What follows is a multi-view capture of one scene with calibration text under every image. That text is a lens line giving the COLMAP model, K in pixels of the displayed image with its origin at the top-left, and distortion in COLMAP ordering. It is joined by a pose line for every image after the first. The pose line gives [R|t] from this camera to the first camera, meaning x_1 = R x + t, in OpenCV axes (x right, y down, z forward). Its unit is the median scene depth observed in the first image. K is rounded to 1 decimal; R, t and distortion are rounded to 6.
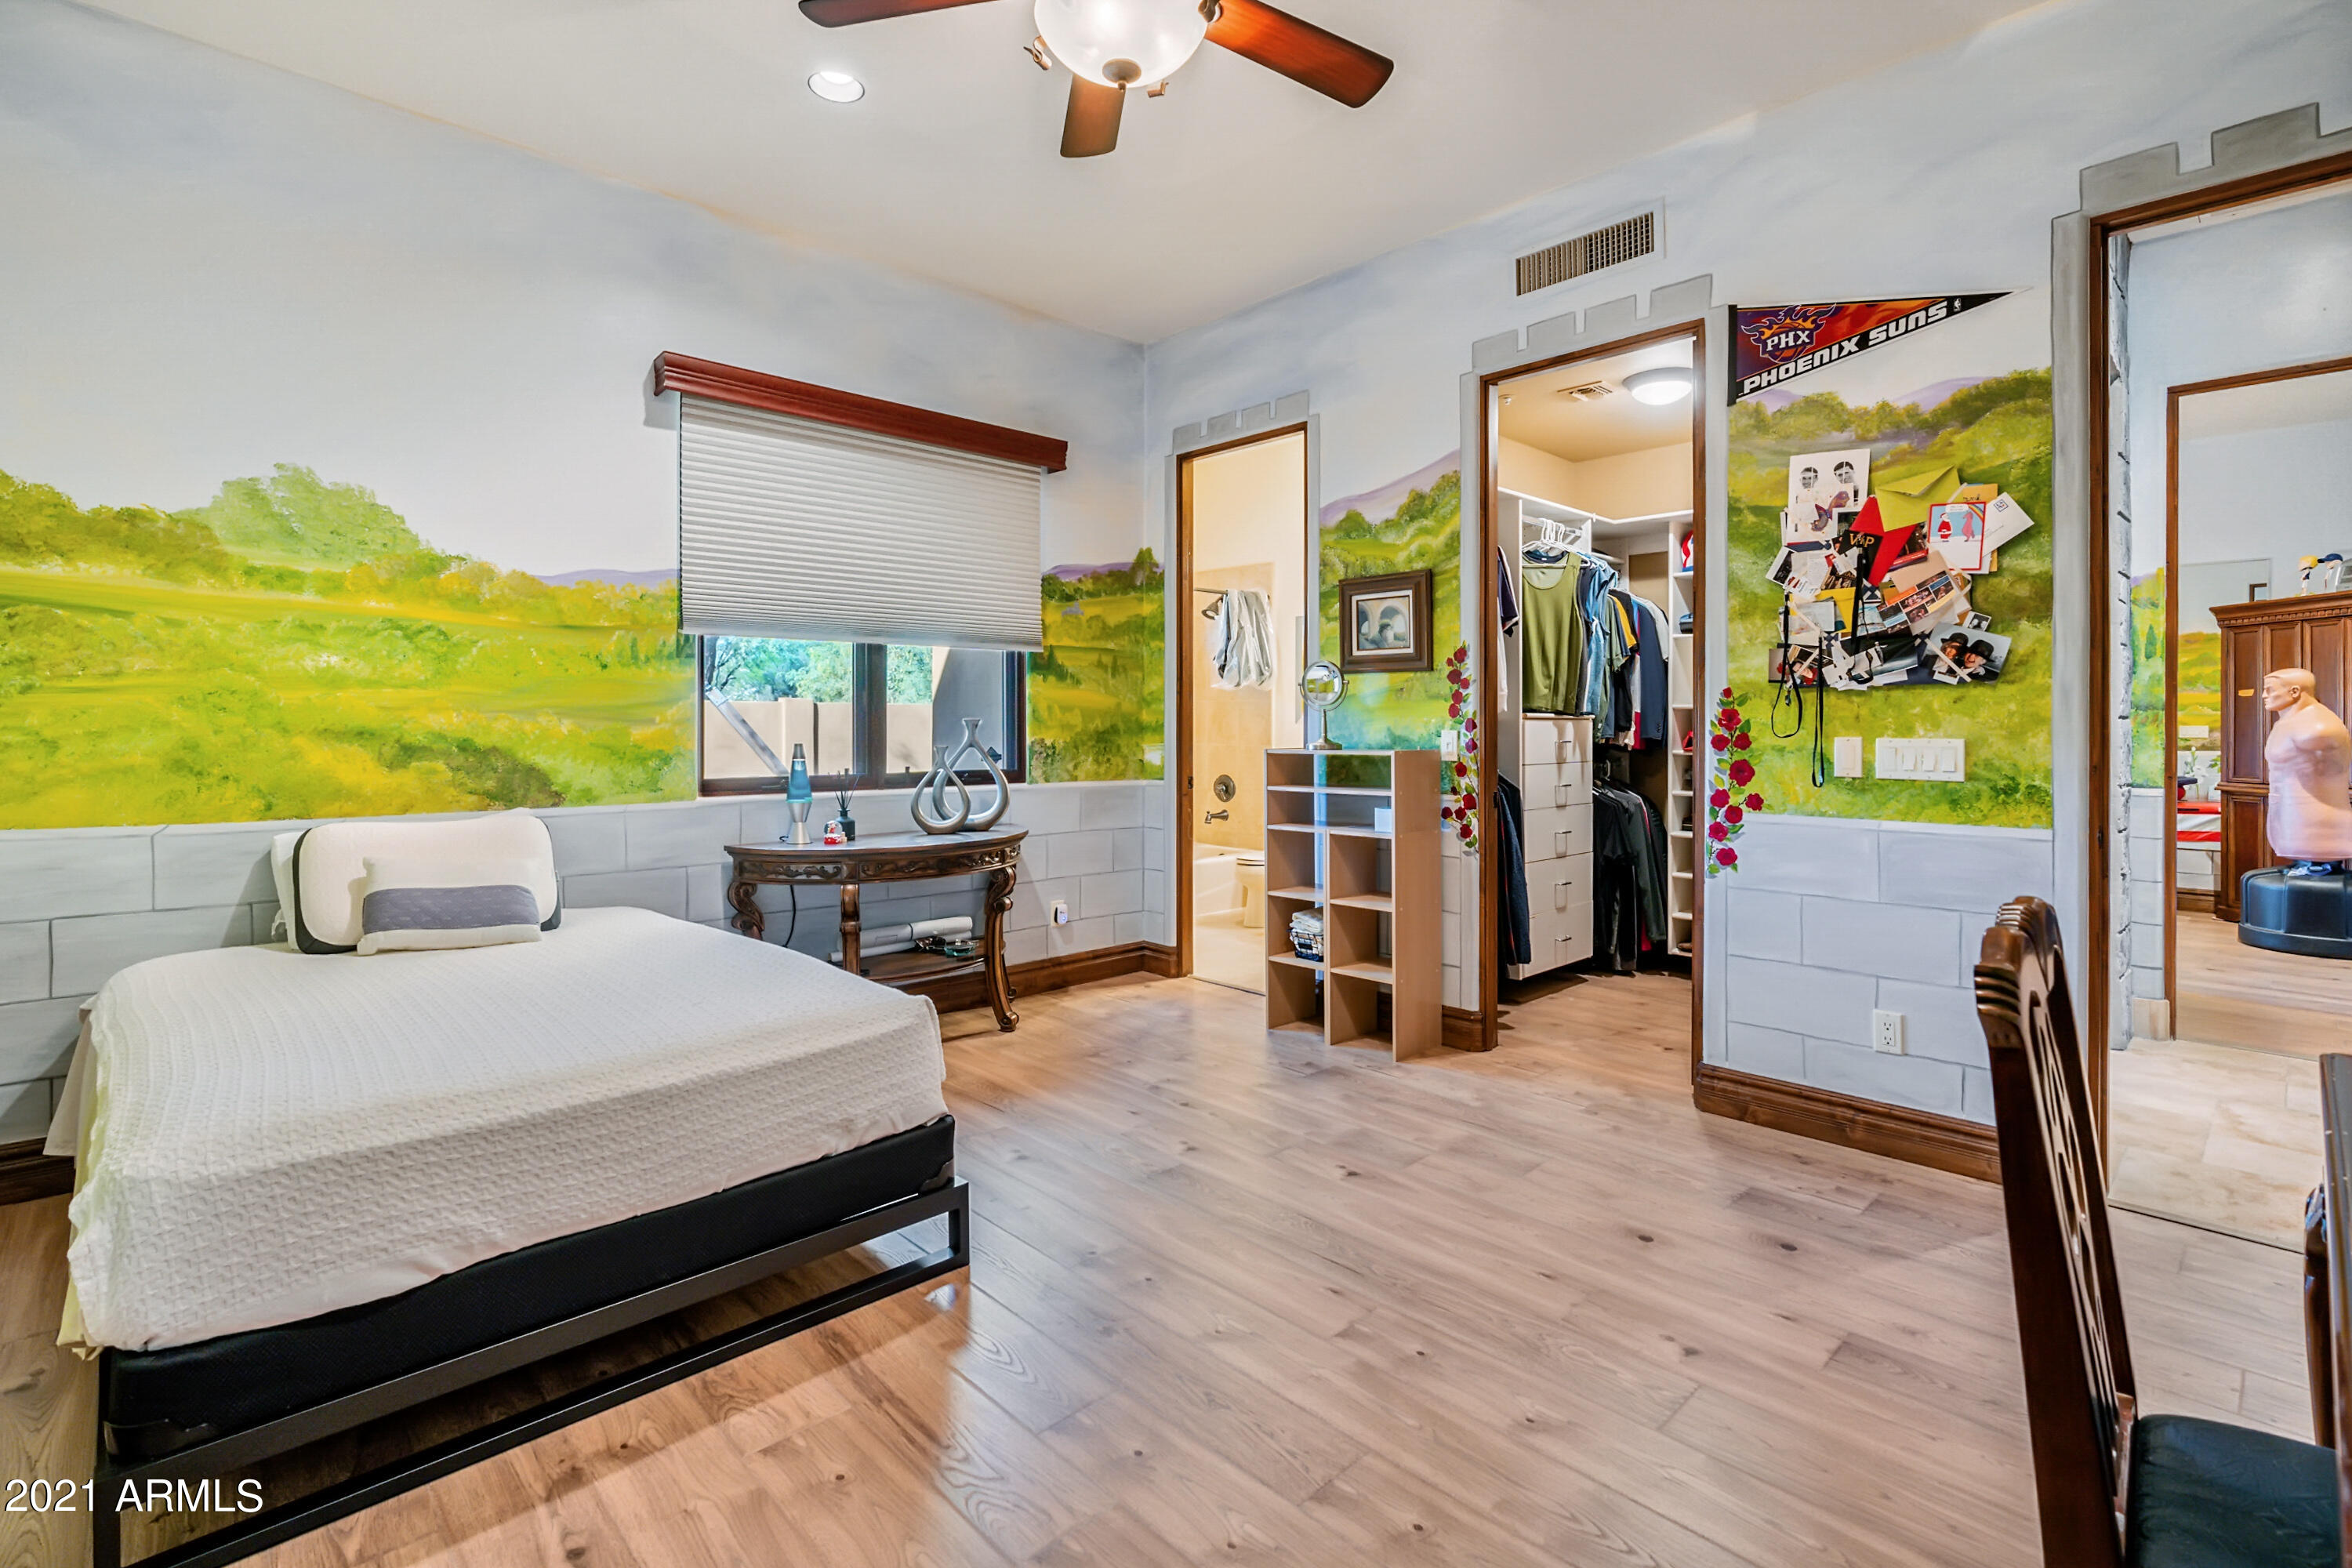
lens RADIAL K [[1079.3, 0, 1174.7], [0, 1079.3, 727.6], [0, 0, 1]] dist [-0.002111, 0.002227]
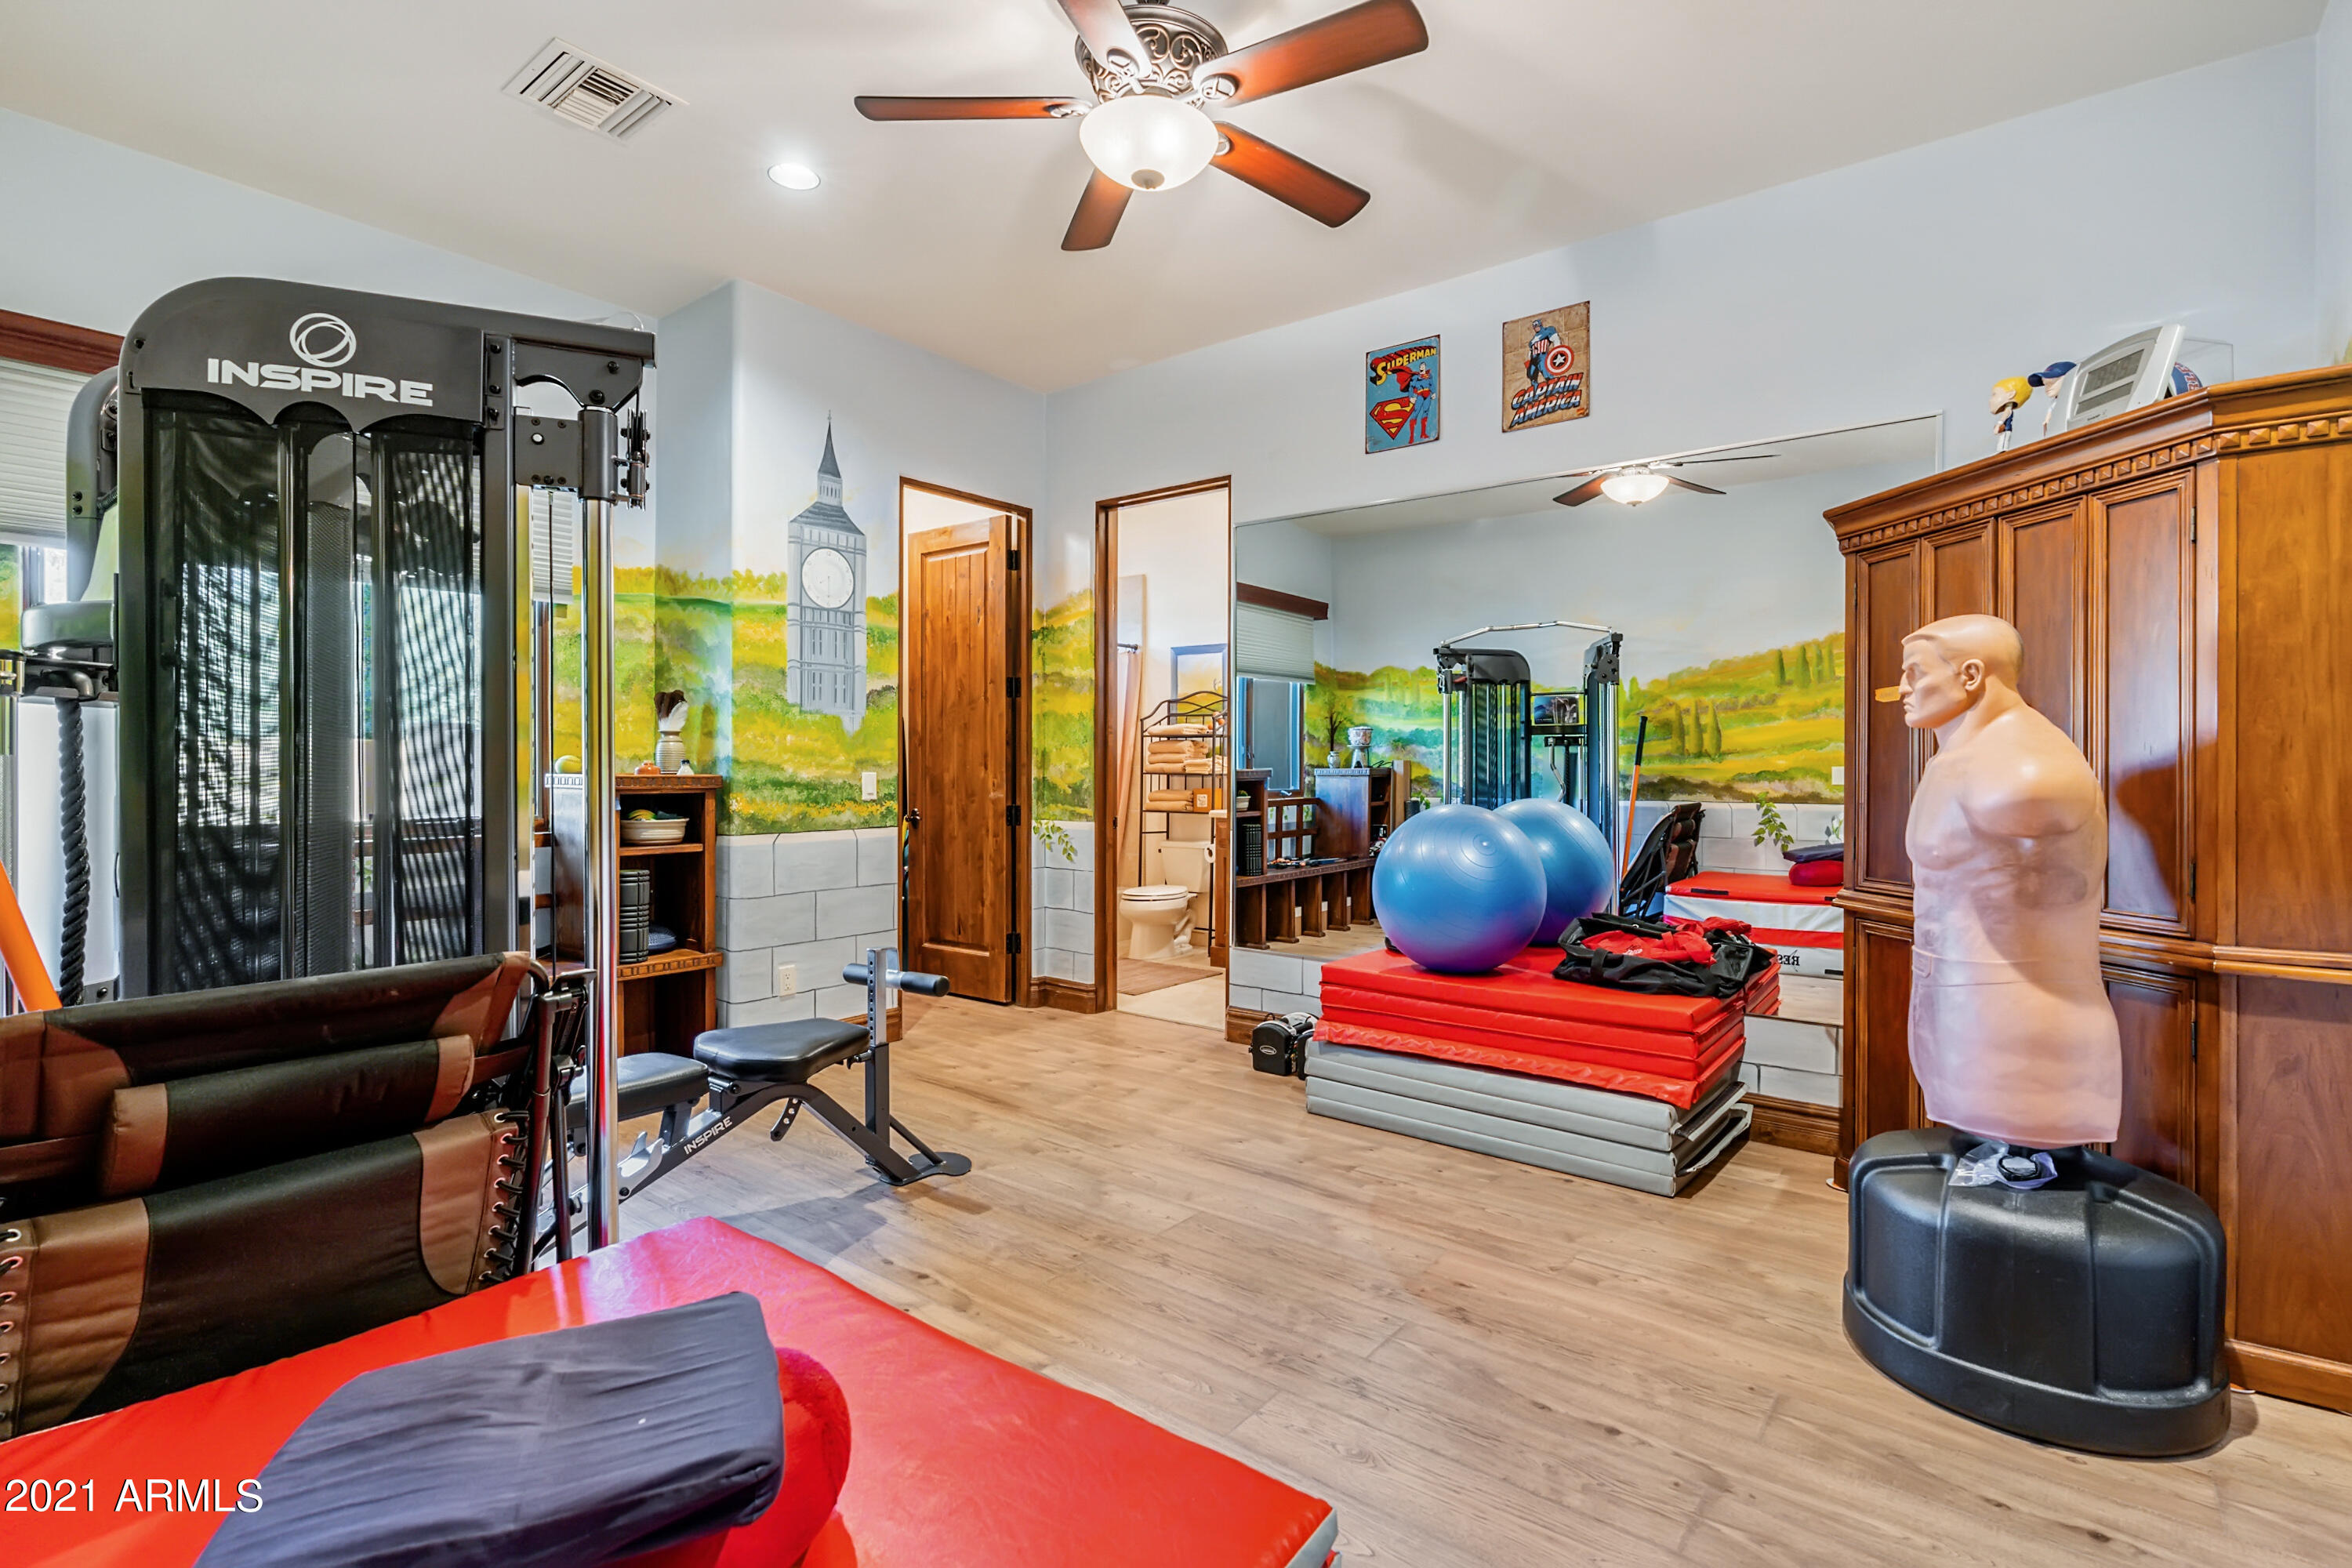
lens RADIAL K [[1079.3, 0, 1176.0], [0, 1079.3, 776.0], [0, 0, 1]] dist [-0.002111, 0.002227]
pose [[0.989844, 0.000202, 0.142159, 0.711762], [-0.001001, 0.999984, 0.005551, -0.000662], [-0.142155, -0.005637, 0.989828, 0.669671]]
